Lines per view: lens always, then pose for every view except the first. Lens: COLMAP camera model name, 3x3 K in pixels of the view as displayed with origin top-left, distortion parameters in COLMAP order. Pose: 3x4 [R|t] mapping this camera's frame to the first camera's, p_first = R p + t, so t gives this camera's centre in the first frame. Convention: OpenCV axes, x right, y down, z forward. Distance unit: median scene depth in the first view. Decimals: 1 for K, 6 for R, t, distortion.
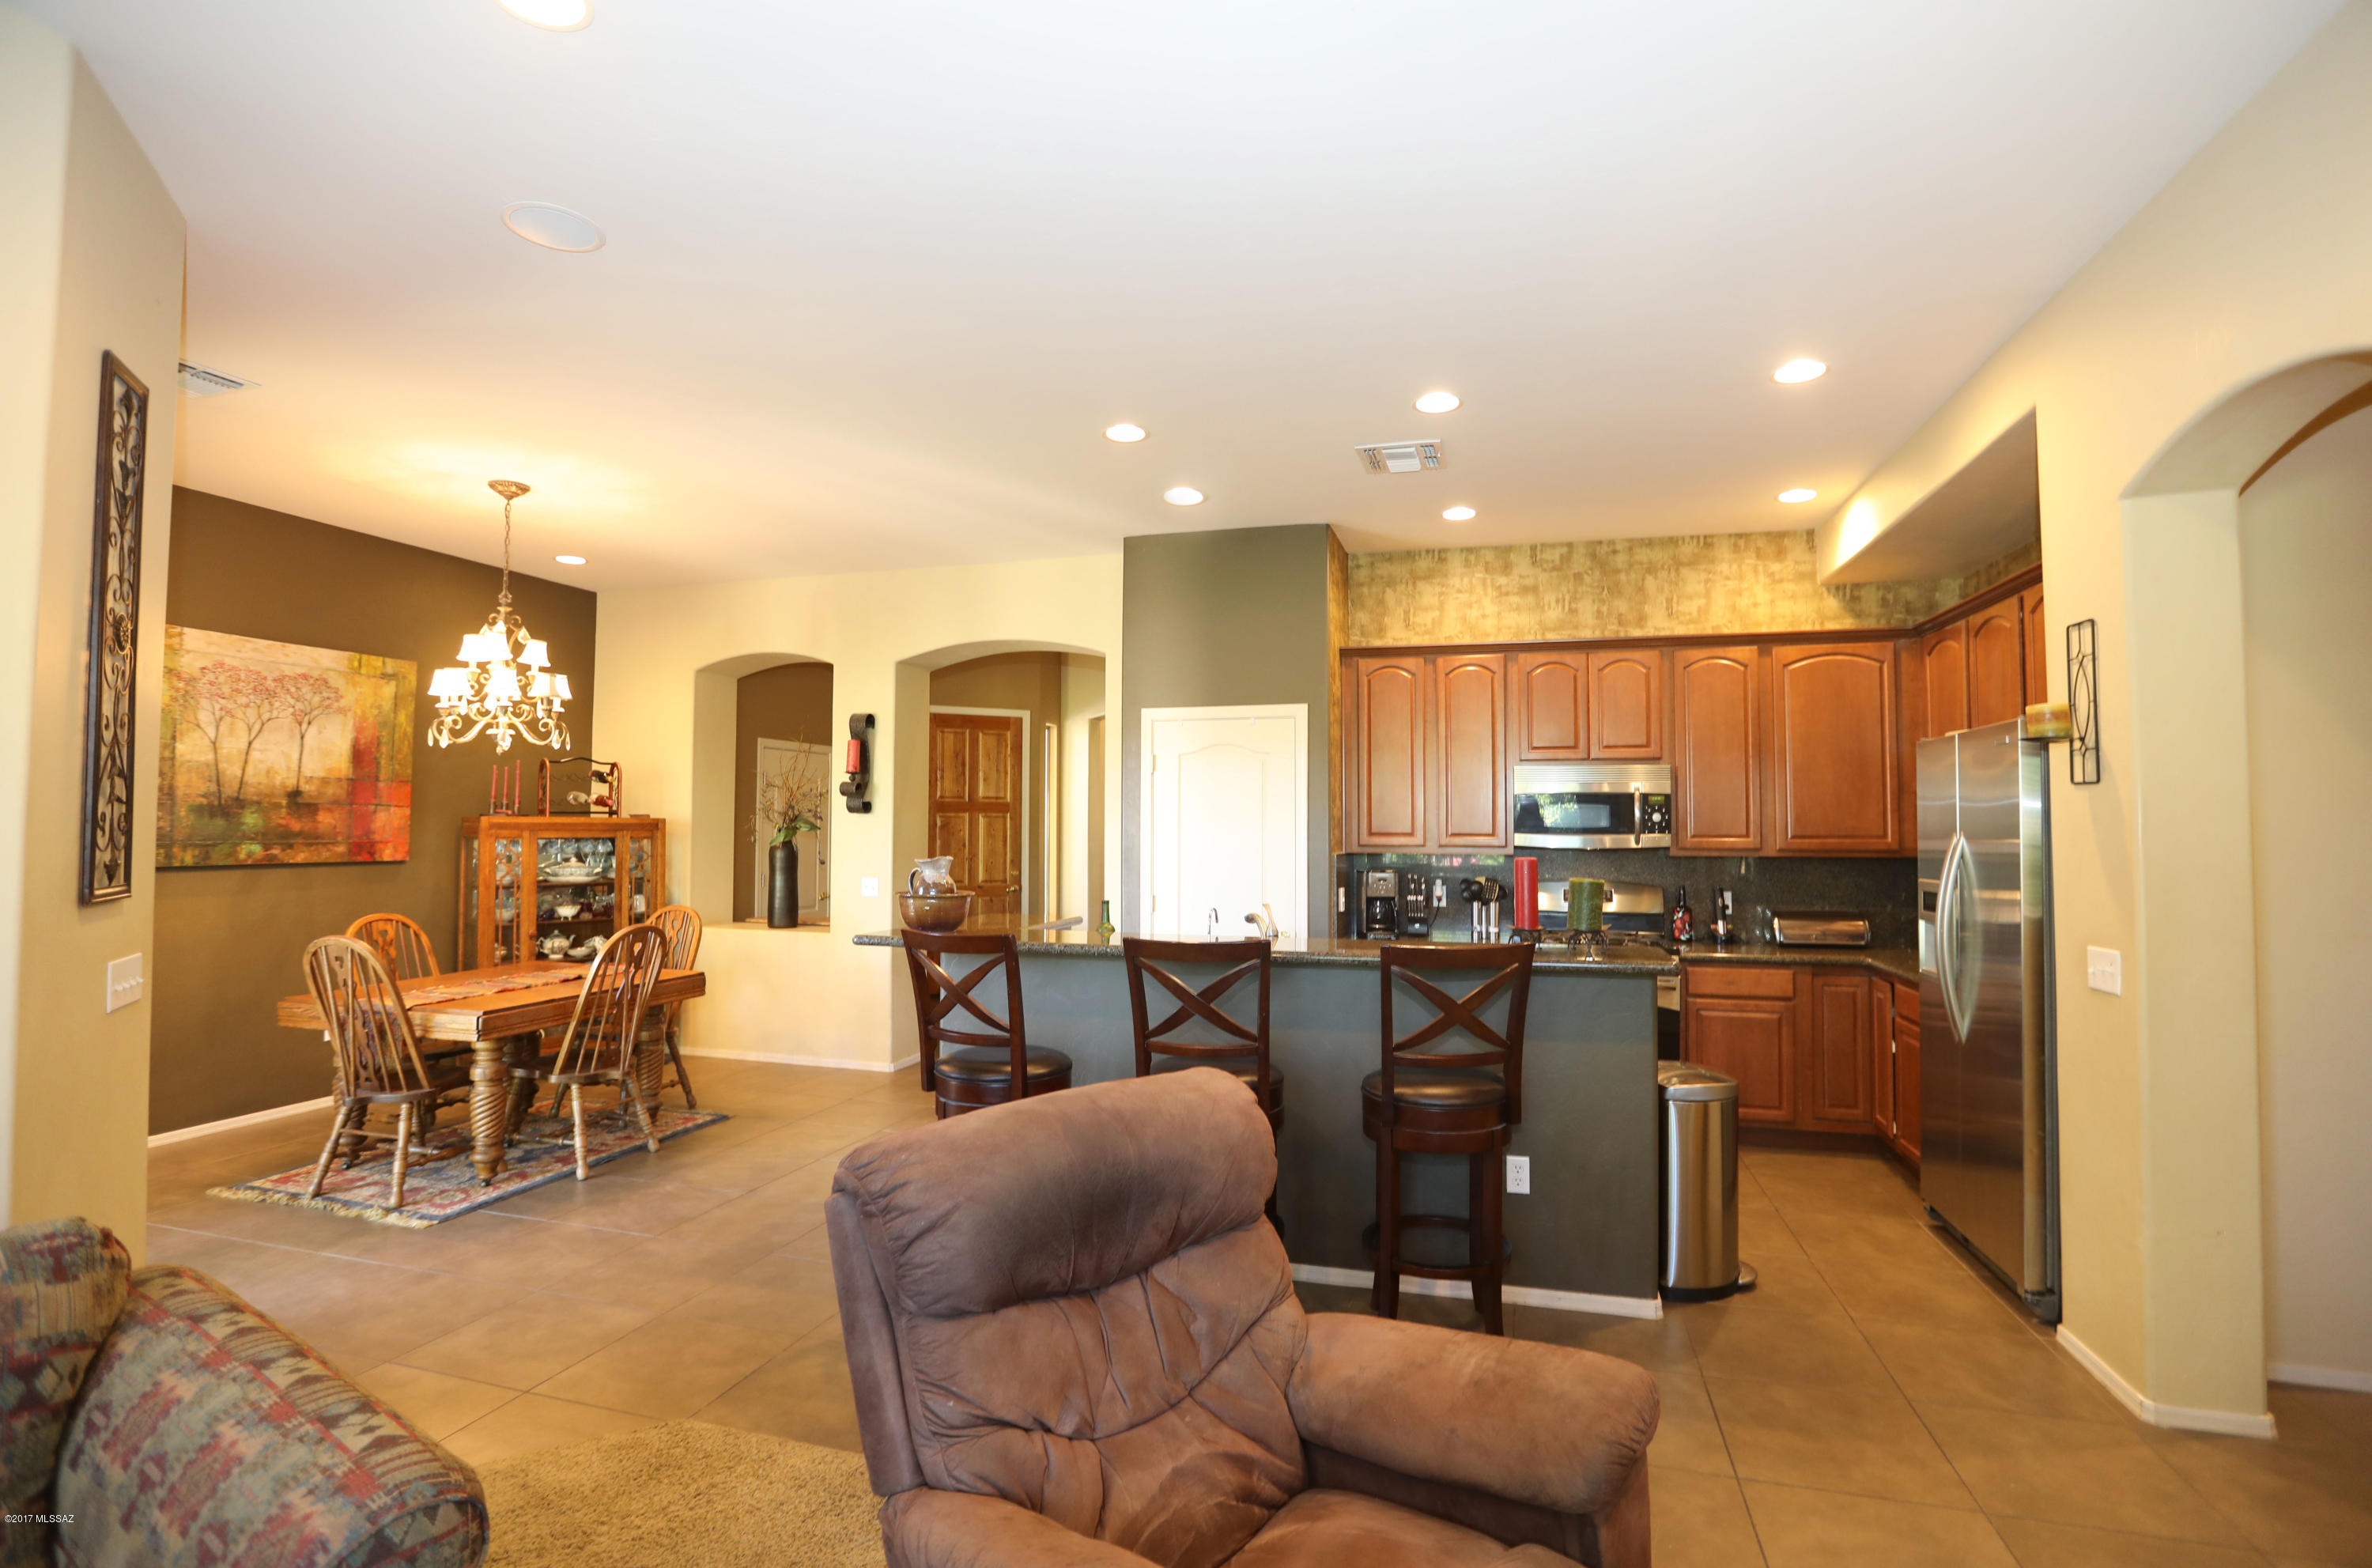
lens RADIAL K [[1102.4, 0, 1194.1], [0, 1102.4, 779.8], [0, 0, 1]] dist [-0.057074, 0.020080]
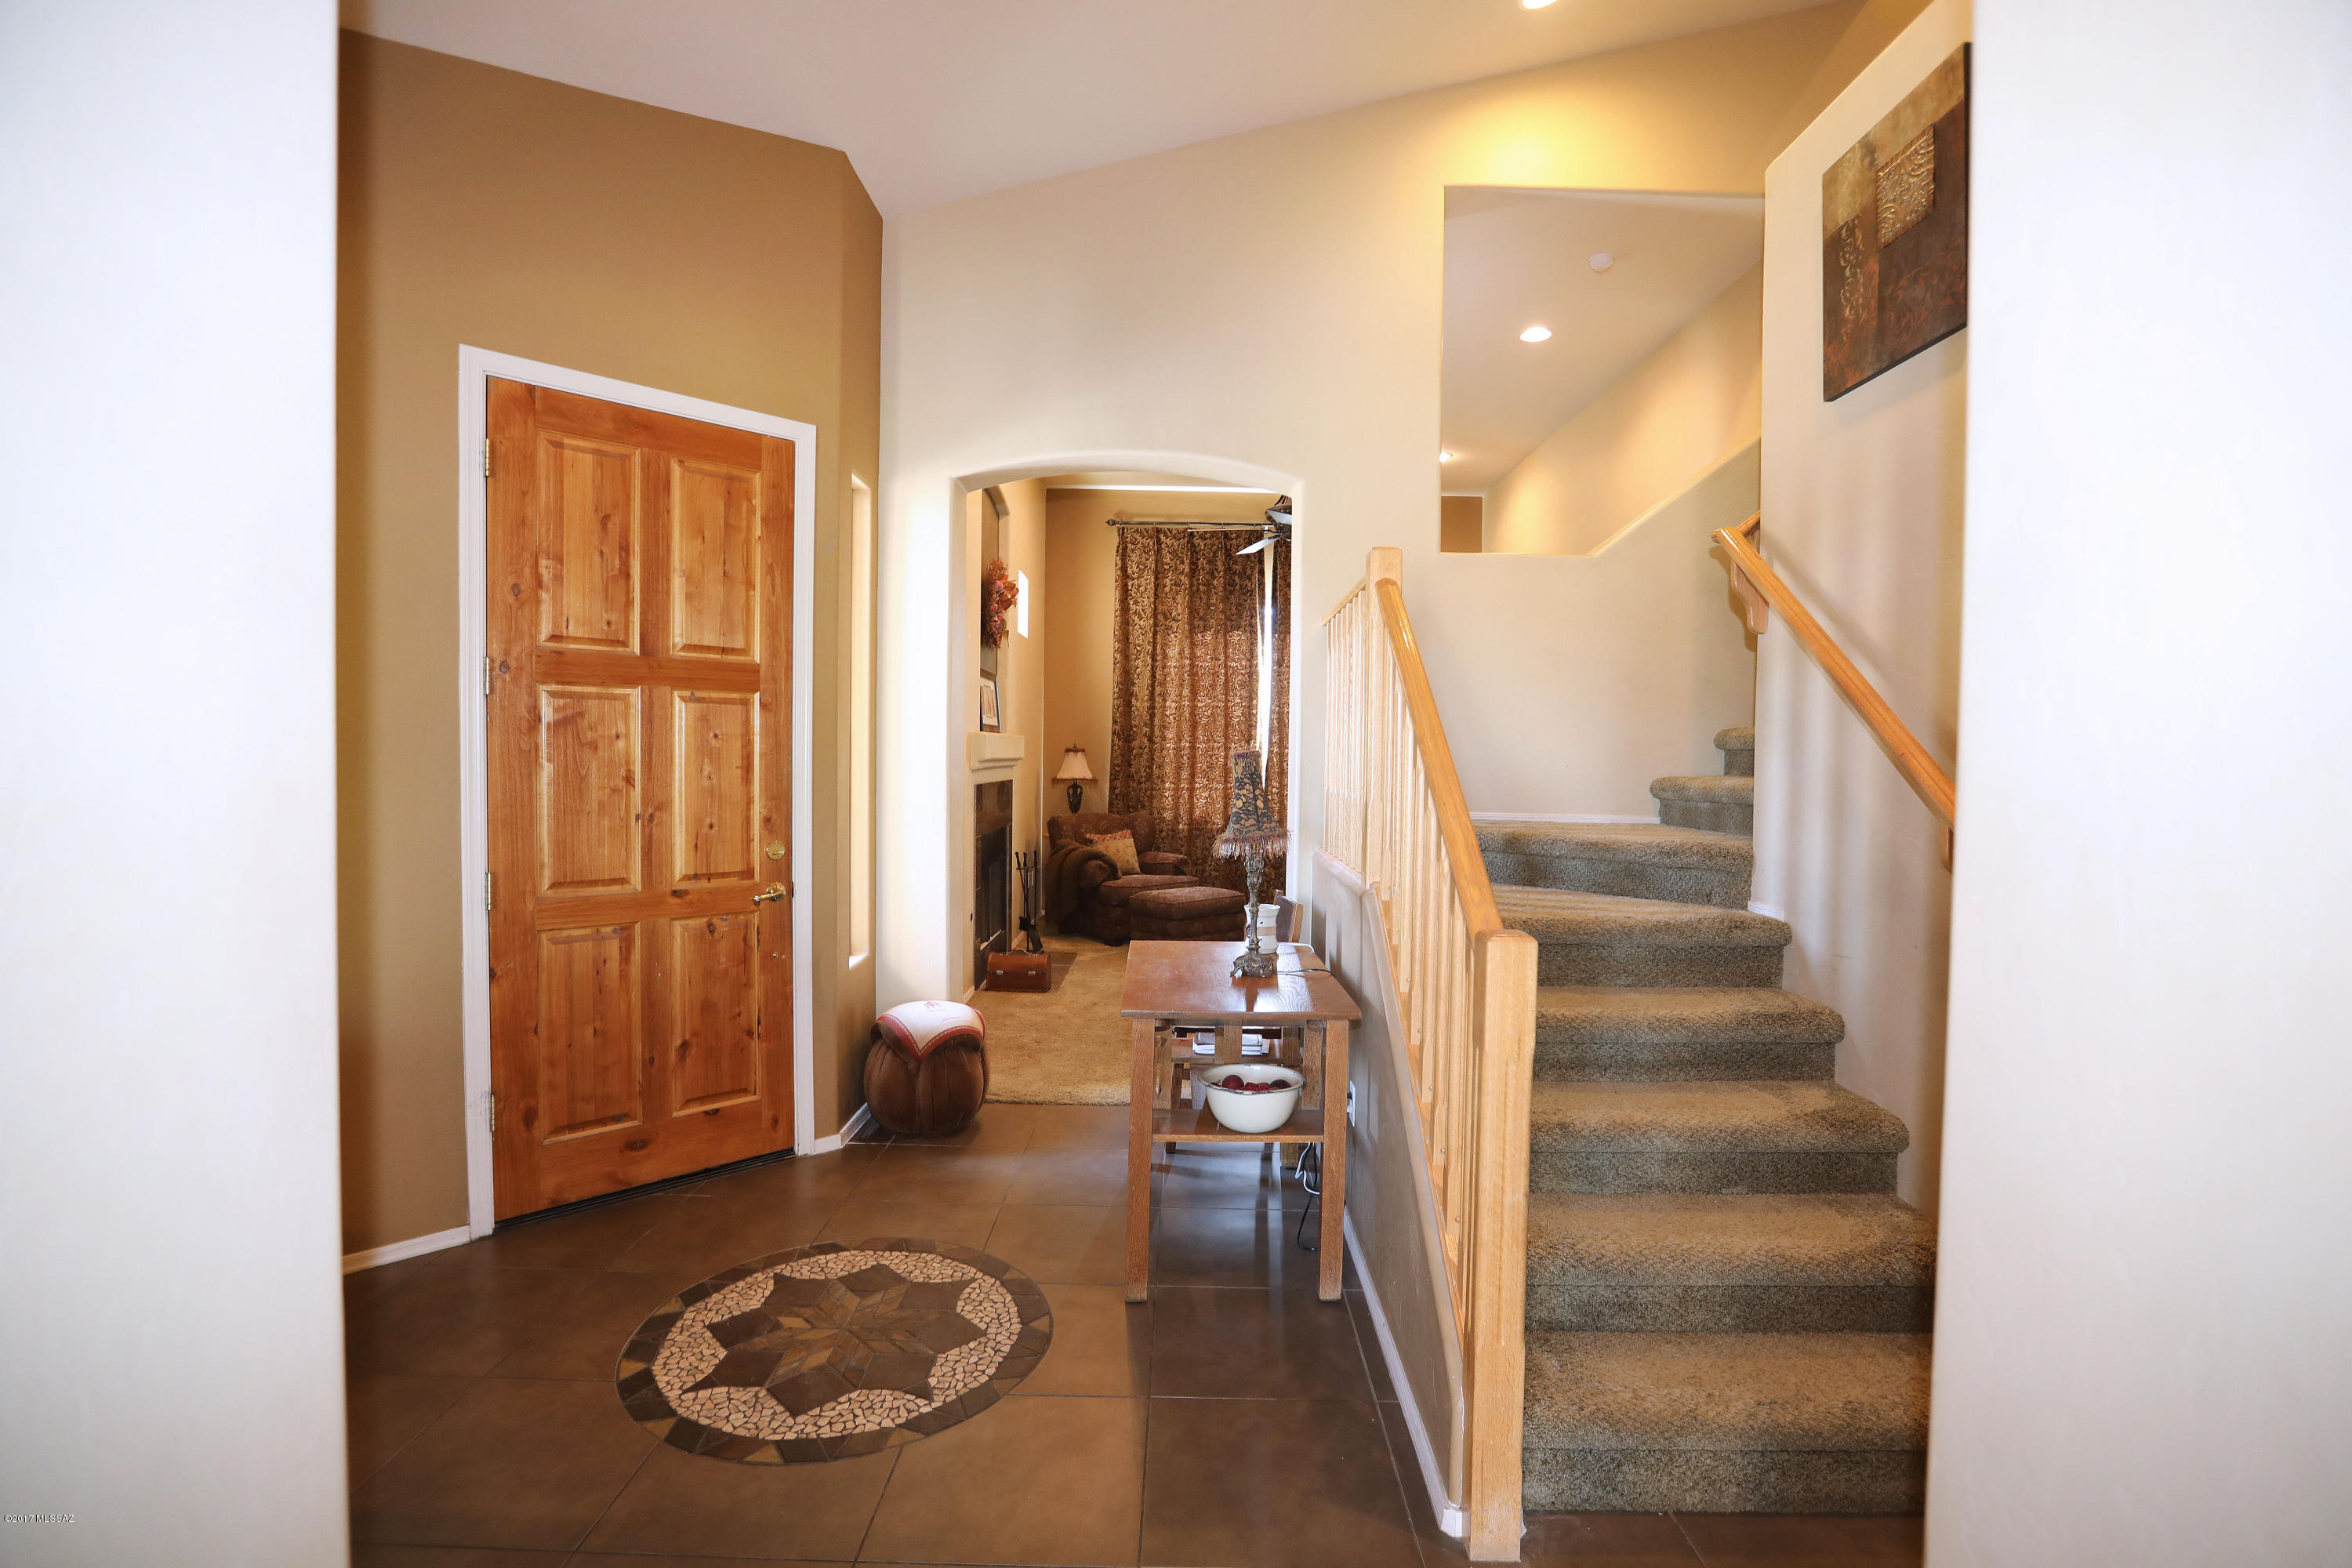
lens RADIAL K [[1071.1, 0, 1171.7], [0, 1071.1, 782.9], [0, 0, 1]] dist [-0.048791, 0.017319]
pose [[0.966266, 0.005513, 0.257487, -0.218653], [-0.023665, 0.997442, 0.067451, 0.057763], [-0.256456, -0.071269, 0.963925, 1.070295]]
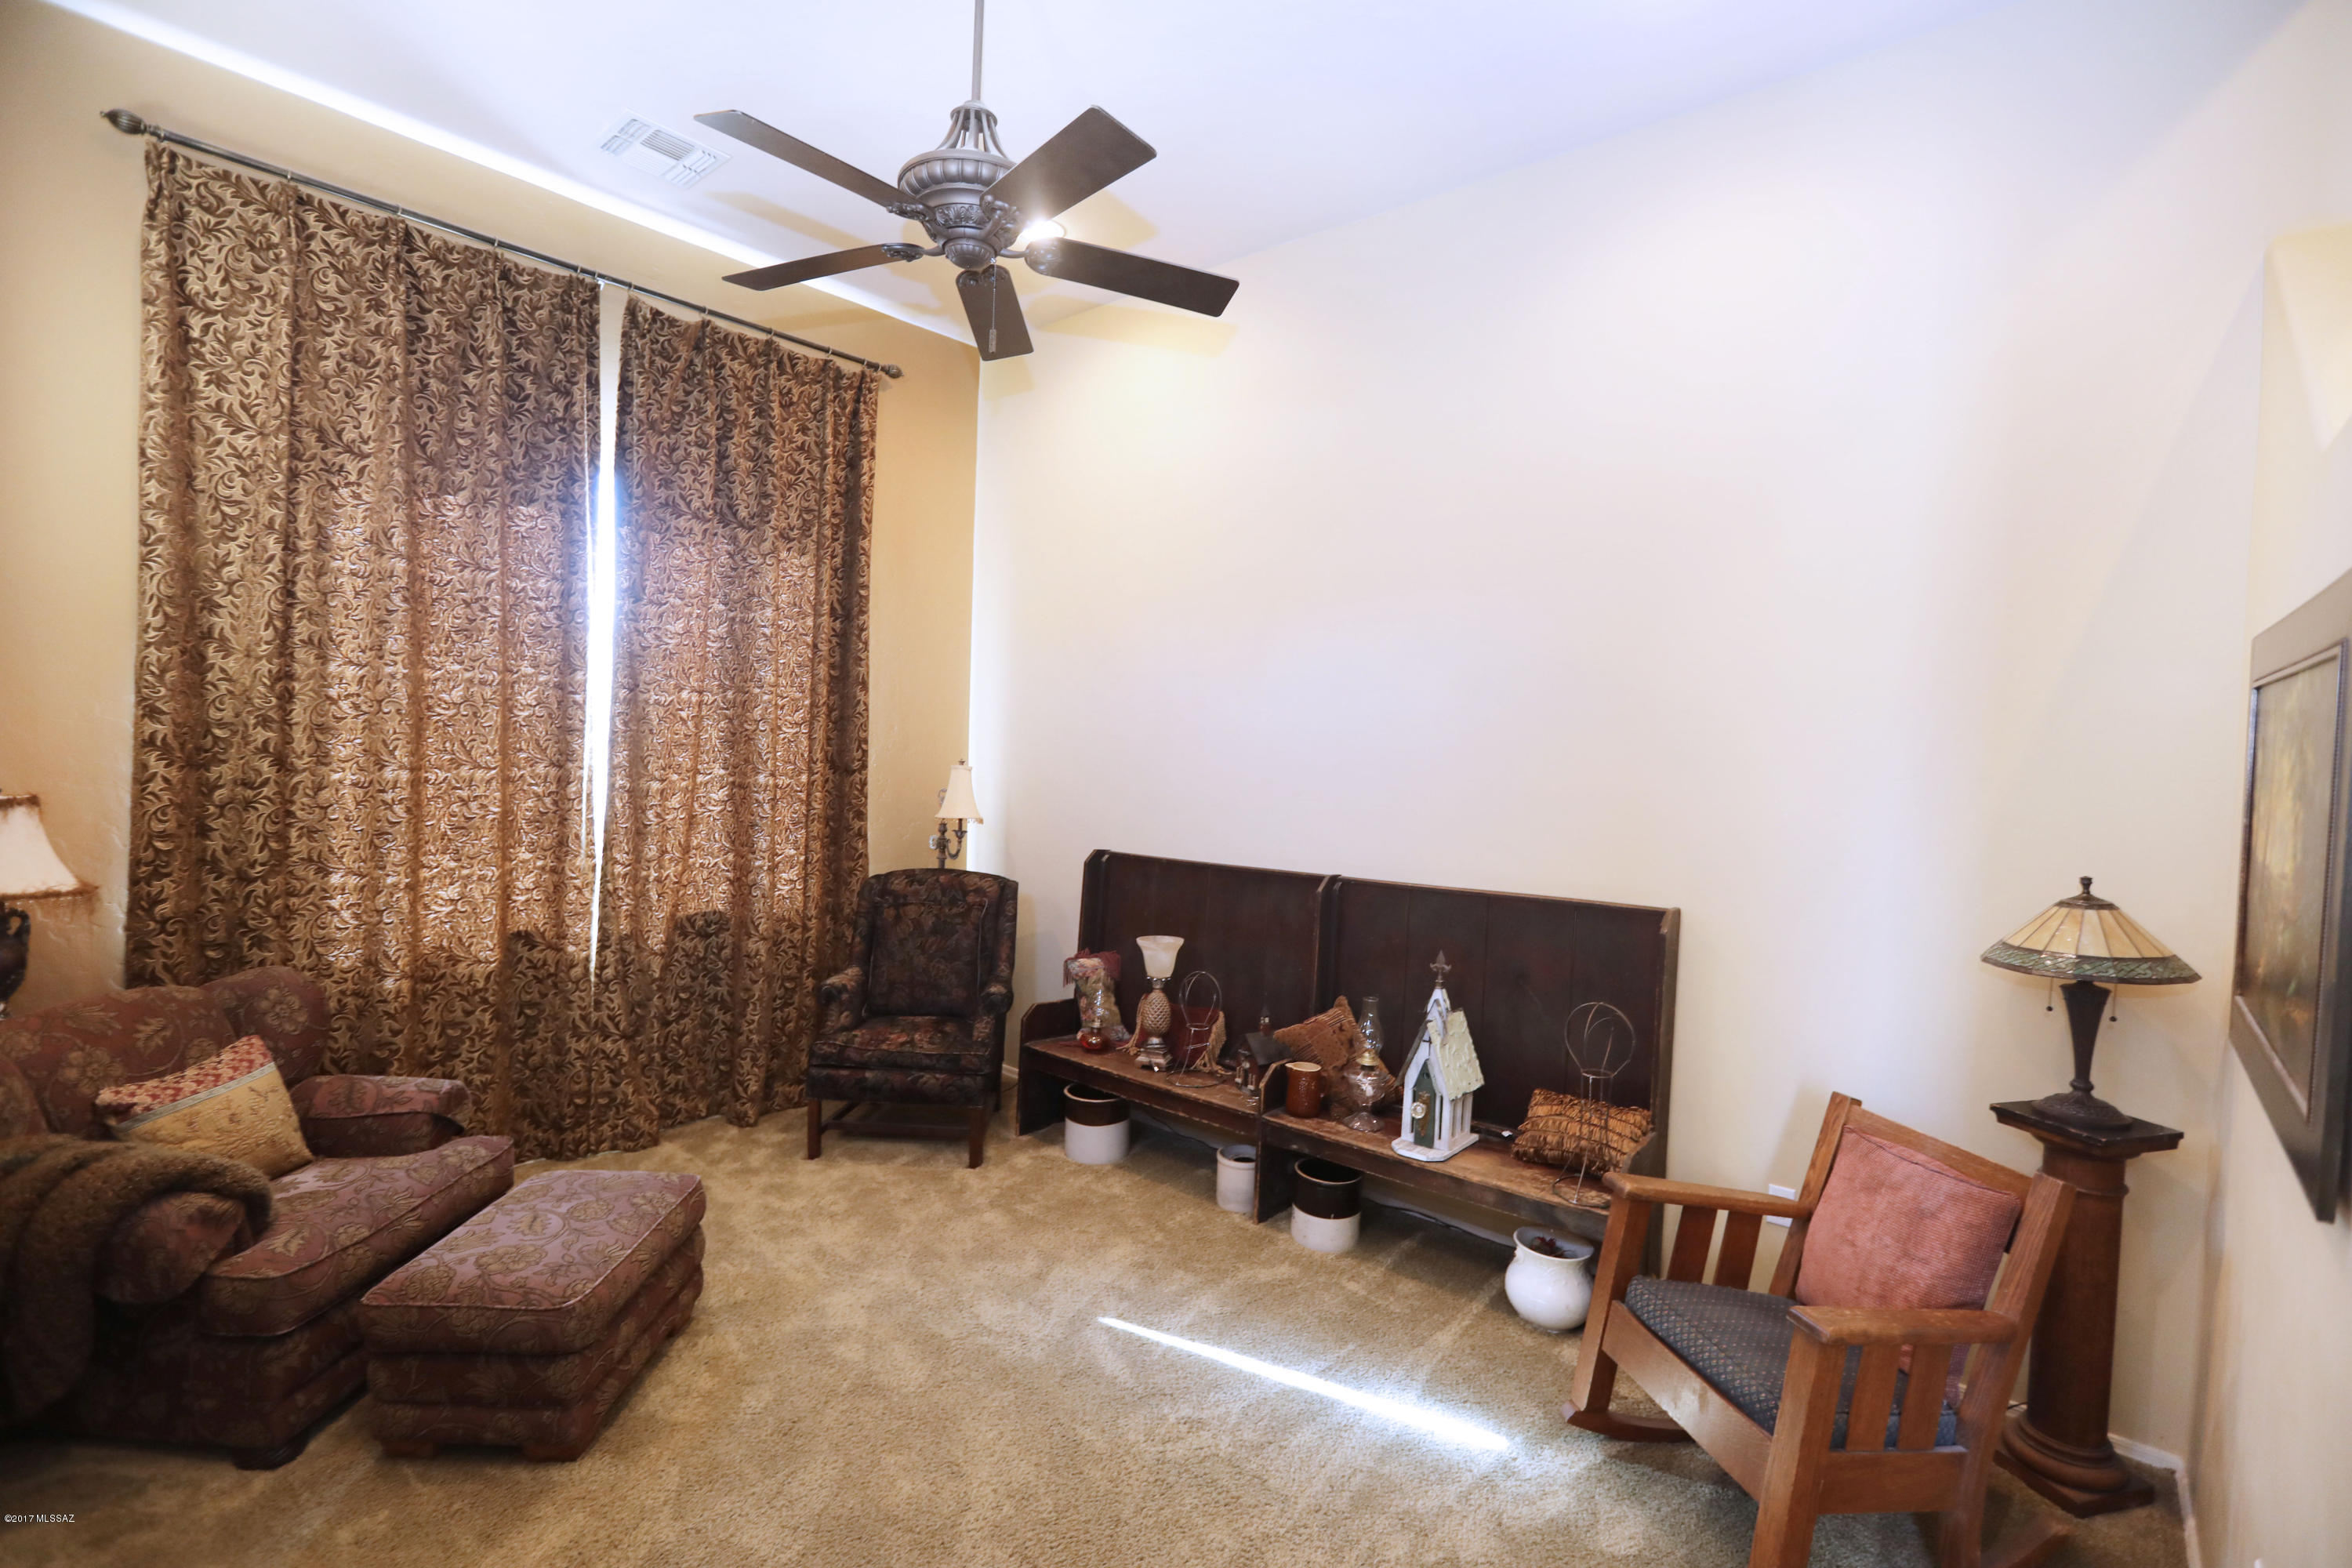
lens RADIAL K [[1067.1, 0, 1181.3], [0, 1067.1, 780.3], [0, 0, 1]] dist [-0.044352, 0.017533]
pose [[0.428622, -0.023159, 0.903187, -0.146895], [-0.070790, 0.995737, 0.059127, 0.041938], [-0.900706, -0.089279, 0.425155, 1.934027]]
